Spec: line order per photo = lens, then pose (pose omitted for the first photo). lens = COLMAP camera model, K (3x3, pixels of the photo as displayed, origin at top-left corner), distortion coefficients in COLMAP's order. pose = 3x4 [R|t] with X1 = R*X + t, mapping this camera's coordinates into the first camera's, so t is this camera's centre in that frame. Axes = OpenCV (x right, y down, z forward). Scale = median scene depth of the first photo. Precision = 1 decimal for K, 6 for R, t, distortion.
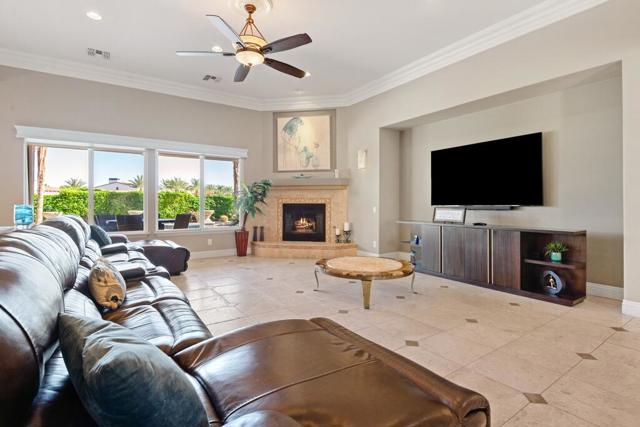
lens RADIAL K [[317.2, 0, 321.2], [0, 317.2, 208.1], [0, 0, 1]] dist [-0.006370, -0.005882]
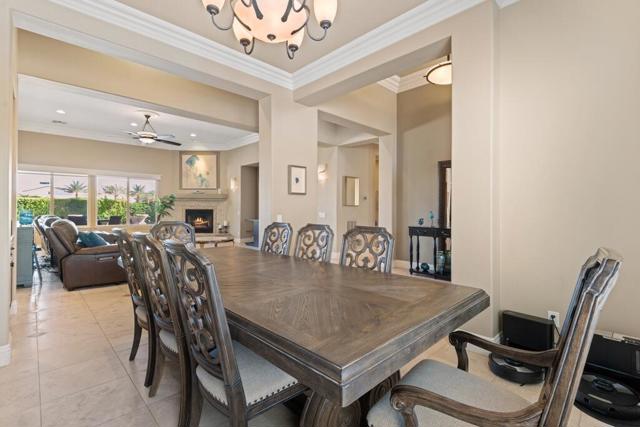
lens RADIAL K [[292.0, 0, 319.1], [0, 292.0, 213.7], [0, 0, 1]] dist [0.003987, -0.000946]
pose [[0.984669, 0.003261, 0.174404, 0.285782], [-0.003239, 0.999995, -0.000410, 0.006687], [-0.174404, -0.000161, 0.984674, -0.565484]]
